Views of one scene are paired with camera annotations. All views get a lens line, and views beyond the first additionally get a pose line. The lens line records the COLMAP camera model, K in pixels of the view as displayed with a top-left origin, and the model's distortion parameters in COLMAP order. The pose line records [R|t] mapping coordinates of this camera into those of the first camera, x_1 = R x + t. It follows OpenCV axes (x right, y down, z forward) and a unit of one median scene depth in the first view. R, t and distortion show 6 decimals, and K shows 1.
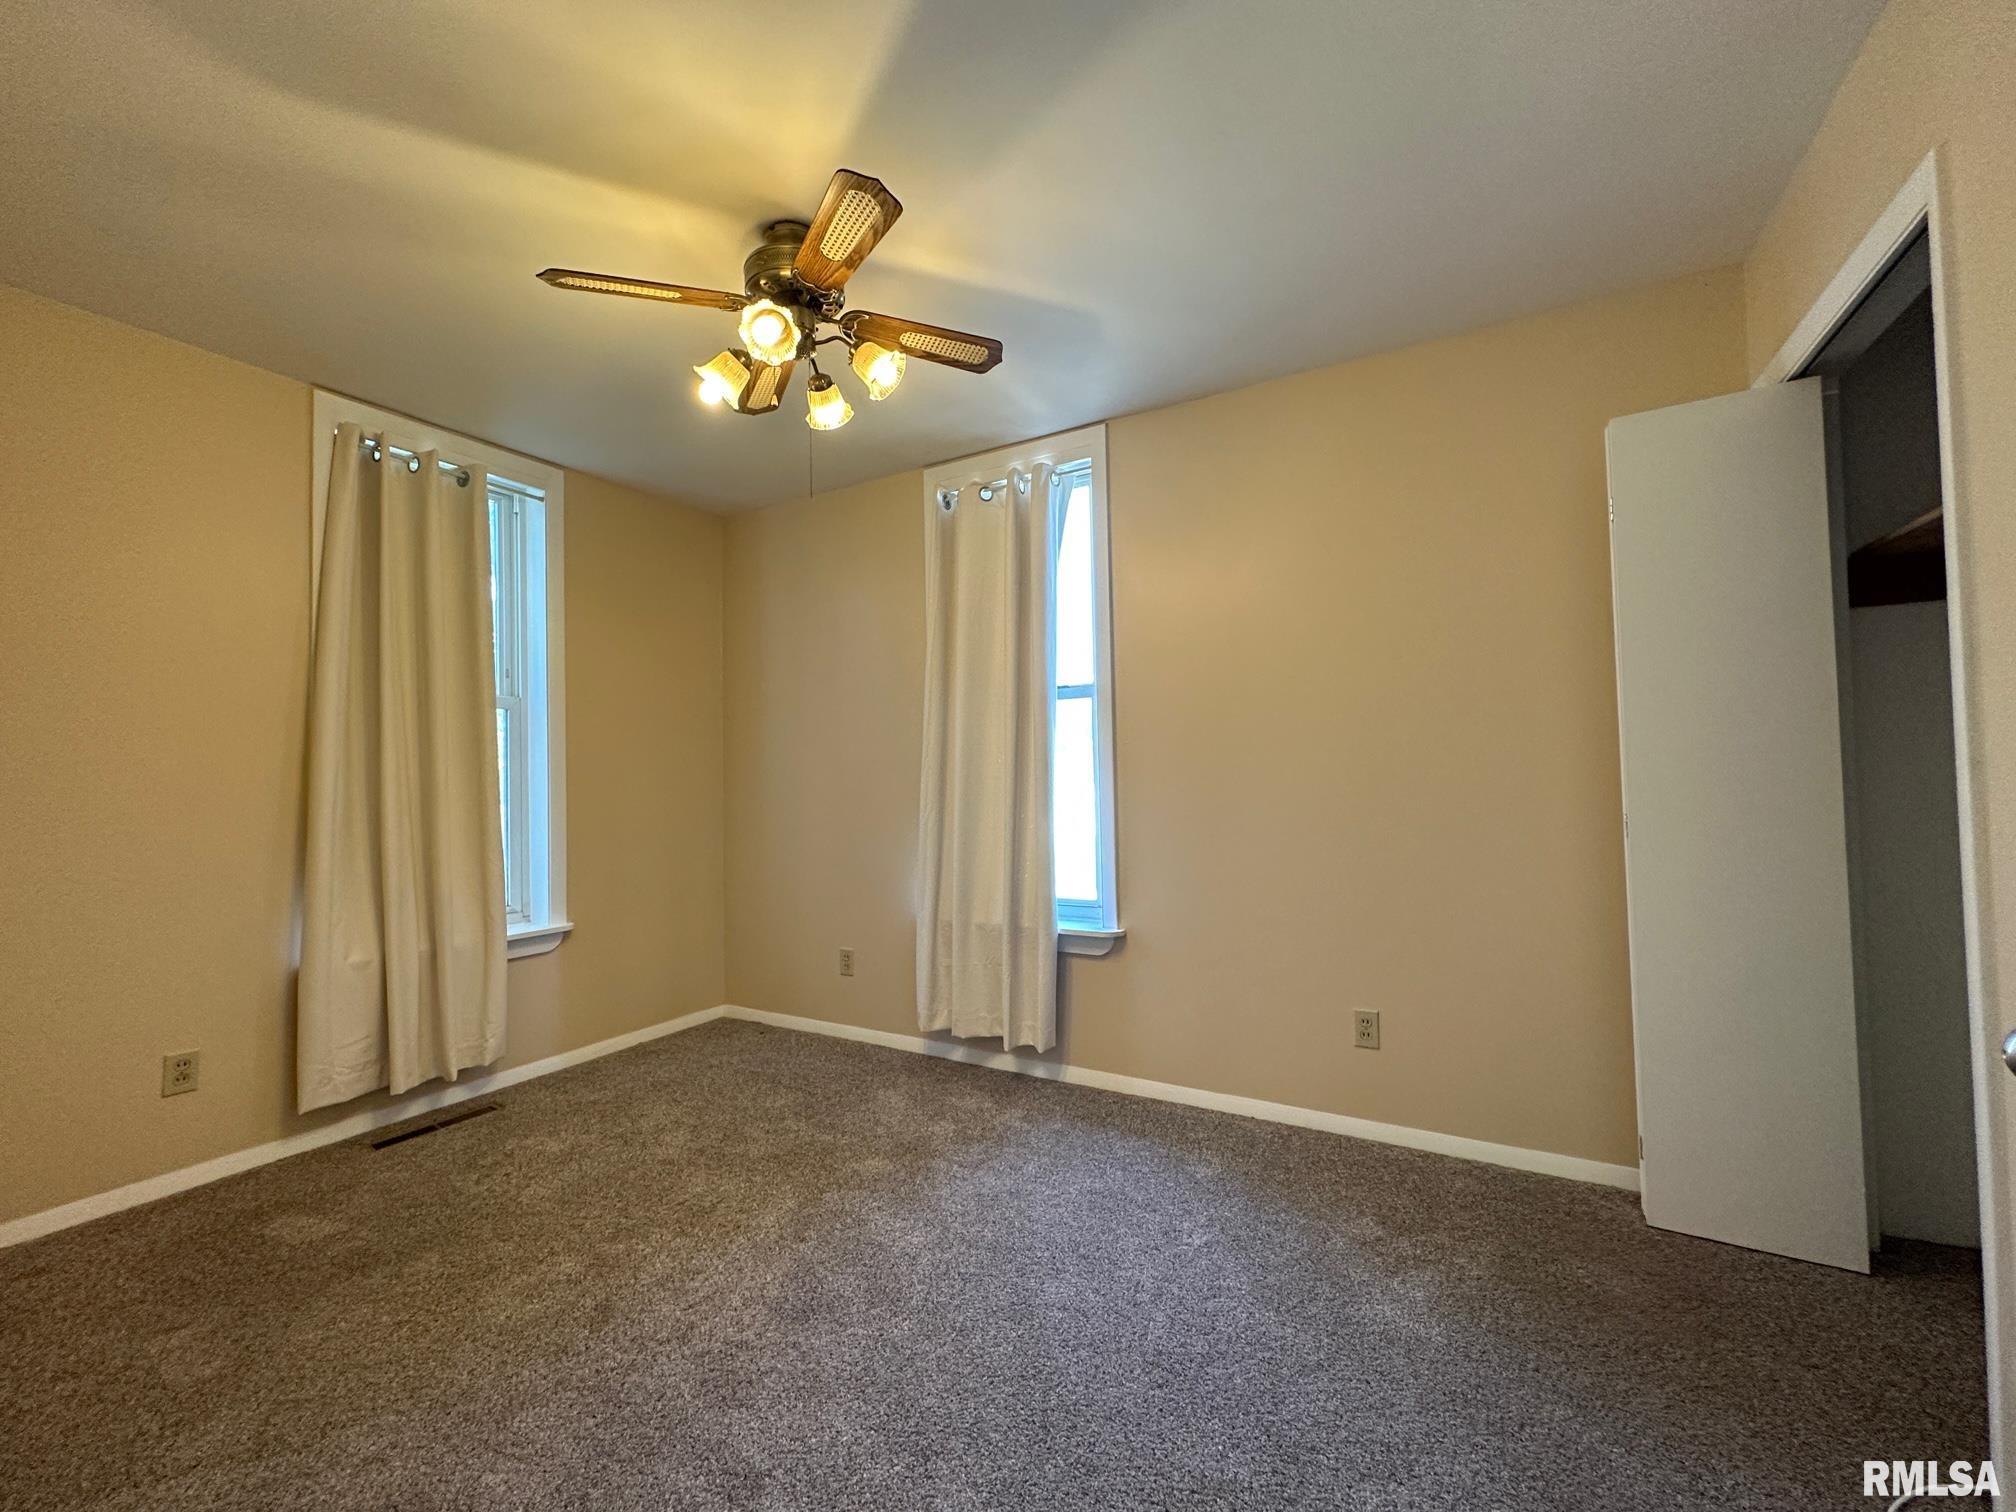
lens RADIAL K [[802.2, 0, 1005.7], [0, 802.2, 755.1], [0, 0, 1]] dist [-0.002770, 0.000838]
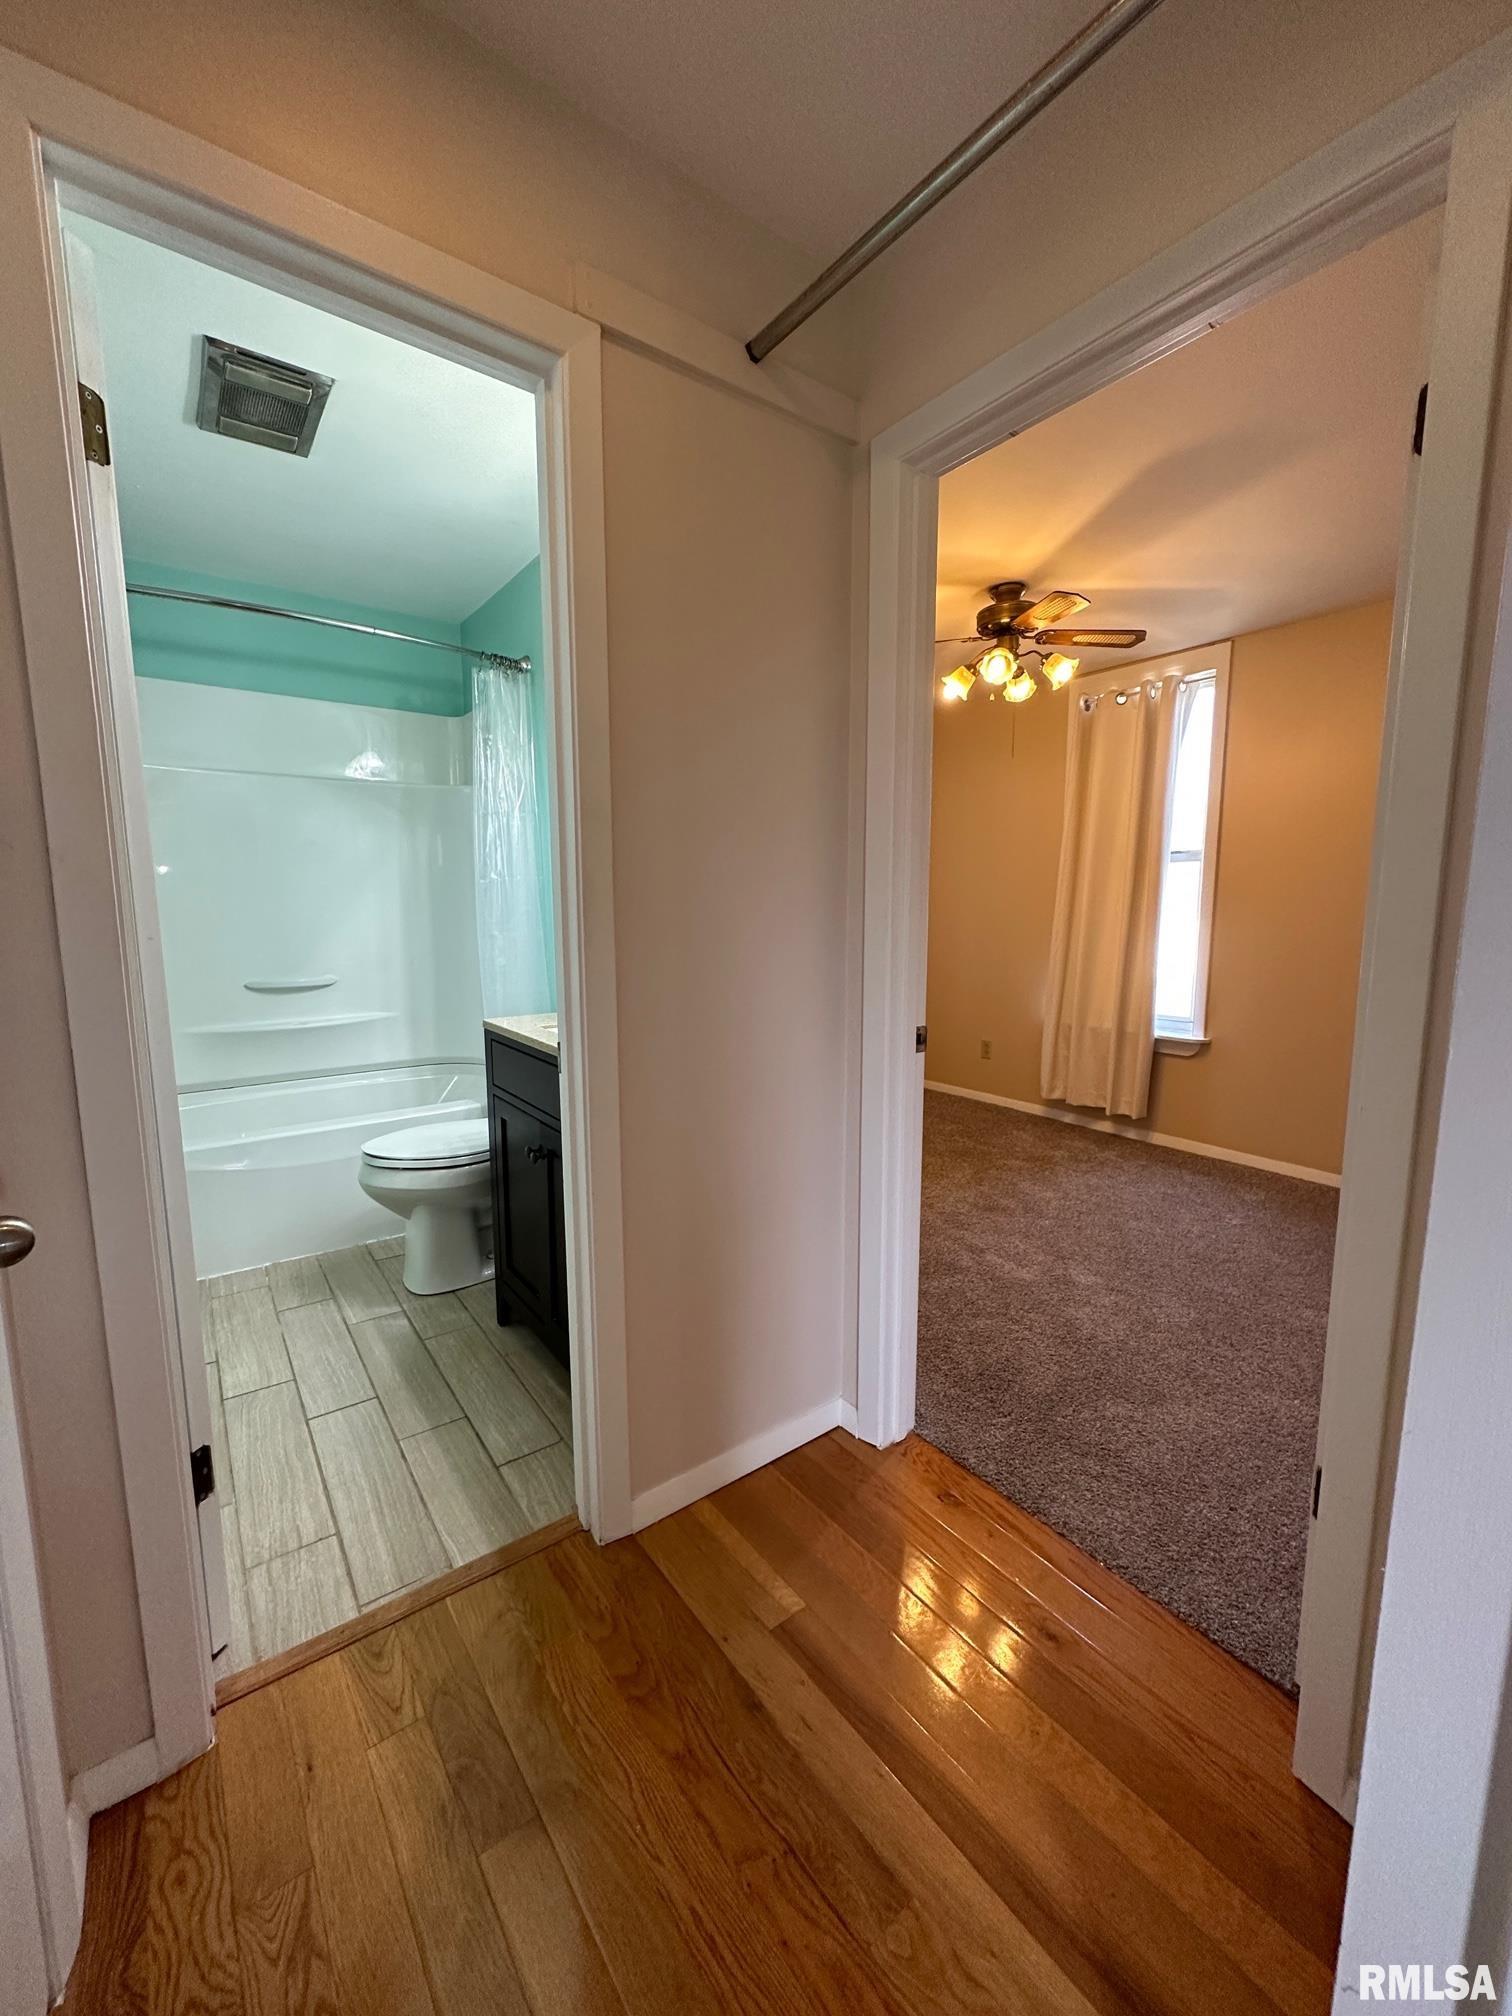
lens RADIAL K [[802.2, 0, 755.8], [0, 802.2, 1005.8], [0, 0, 1]] dist [-0.002770, 0.000838]
pose [[0.917454, 0.068500, -0.391901, -0.027448], [-0.005776, 0.987255, 0.159041, -0.046520], [0.397801, -0.143649, 0.906156, -0.506305]]
